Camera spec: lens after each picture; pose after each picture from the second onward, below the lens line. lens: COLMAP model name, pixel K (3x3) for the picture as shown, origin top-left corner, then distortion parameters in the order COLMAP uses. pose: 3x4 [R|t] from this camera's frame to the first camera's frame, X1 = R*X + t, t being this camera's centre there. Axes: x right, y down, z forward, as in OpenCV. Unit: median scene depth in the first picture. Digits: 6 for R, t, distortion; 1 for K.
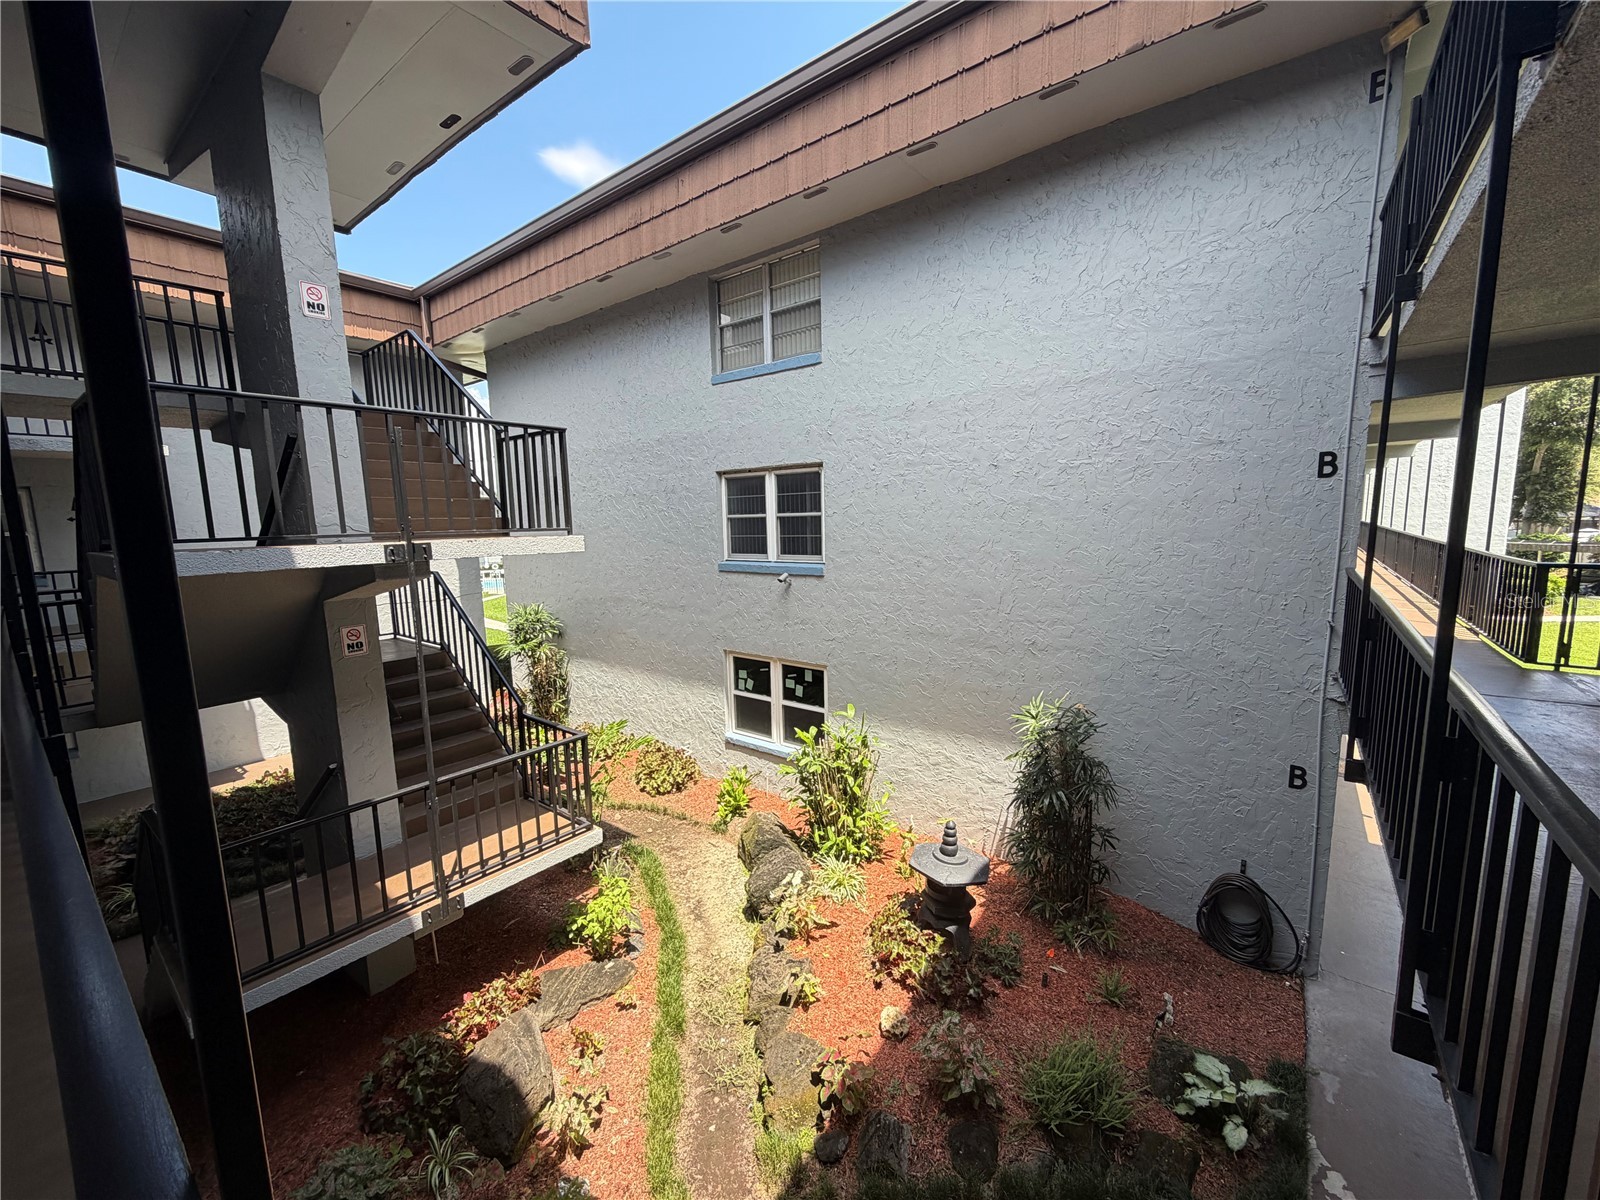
lens RADIAL K [[636.8, 0, 793.9], [0, 636.8, 599.5], [0, 0, 1]] dist [0.001077, 0.000357]
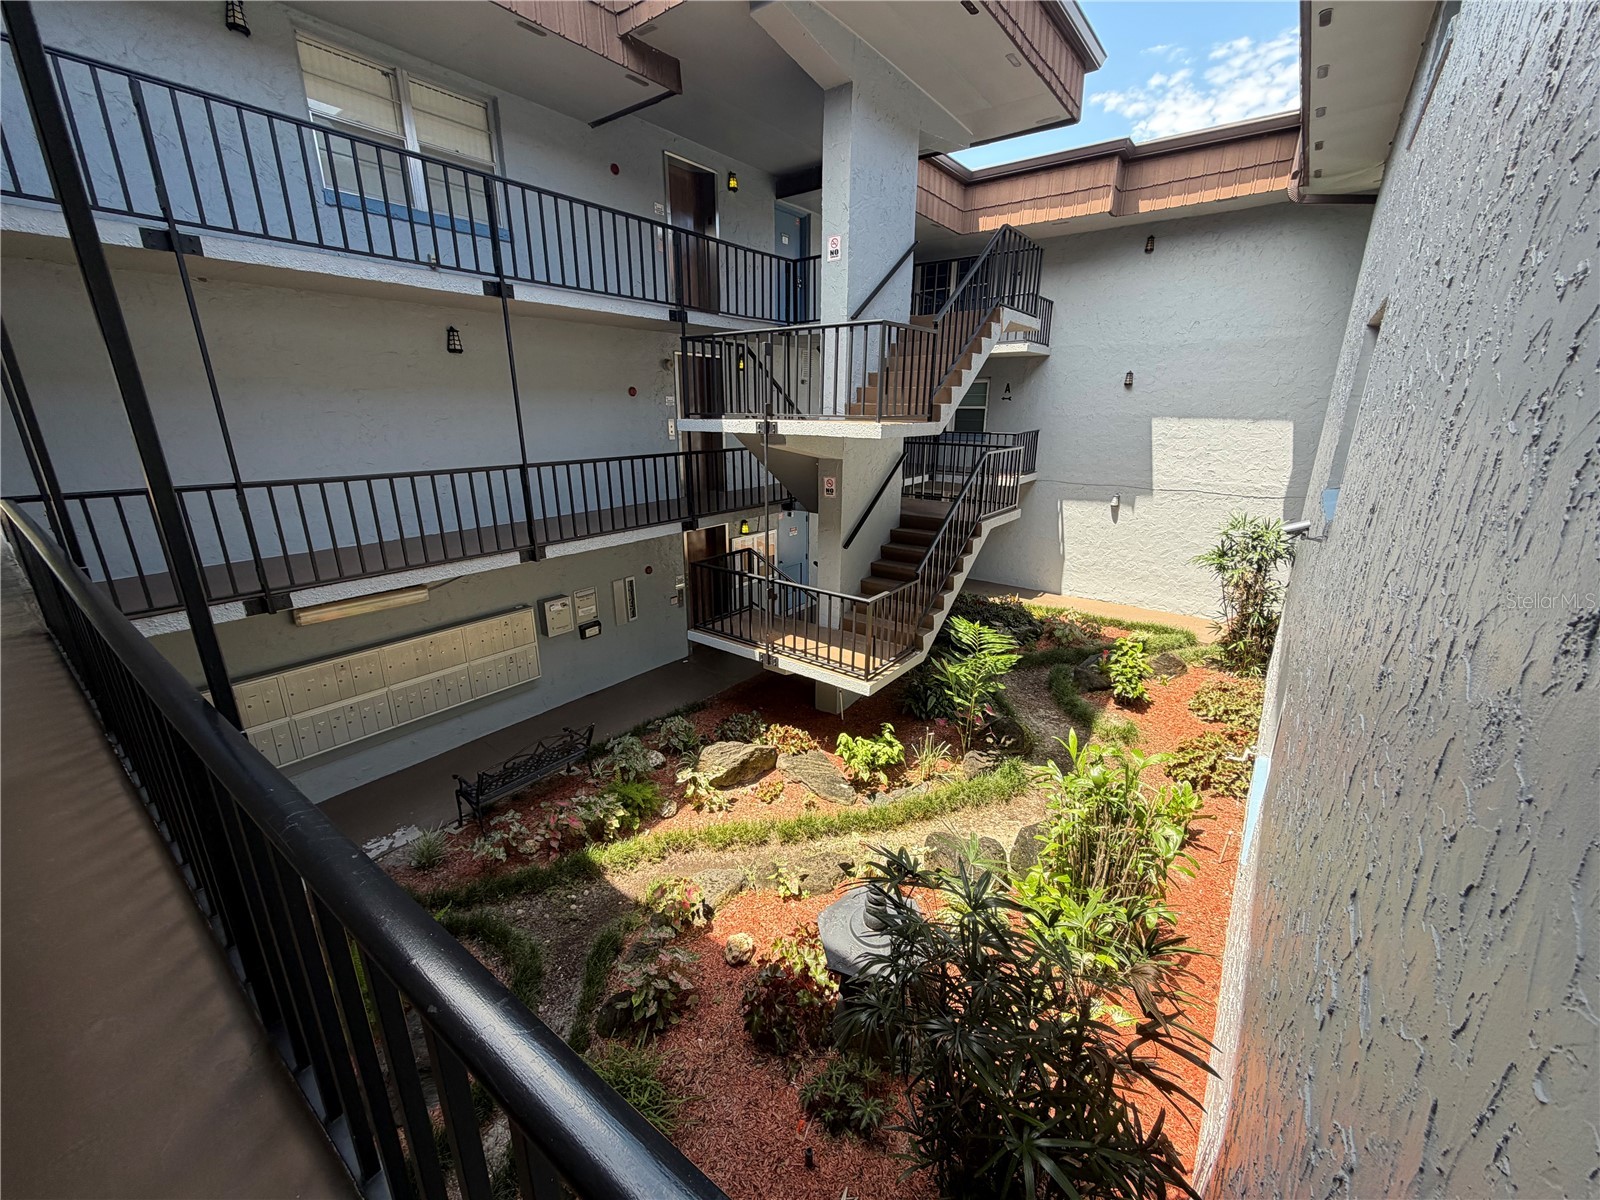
lens RADIAL K [[636.8, 0, 793.9], [0, 636.8, 599.5], [0, 0, 1]] dist [0.001077, 0.000357]
pose [[0.008921, 0.318572, -0.947857, 0.864357], [-0.135367, 0.939554, 0.314507, -0.156754], [0.990755, 0.125503, 0.051505, 0.908631]]
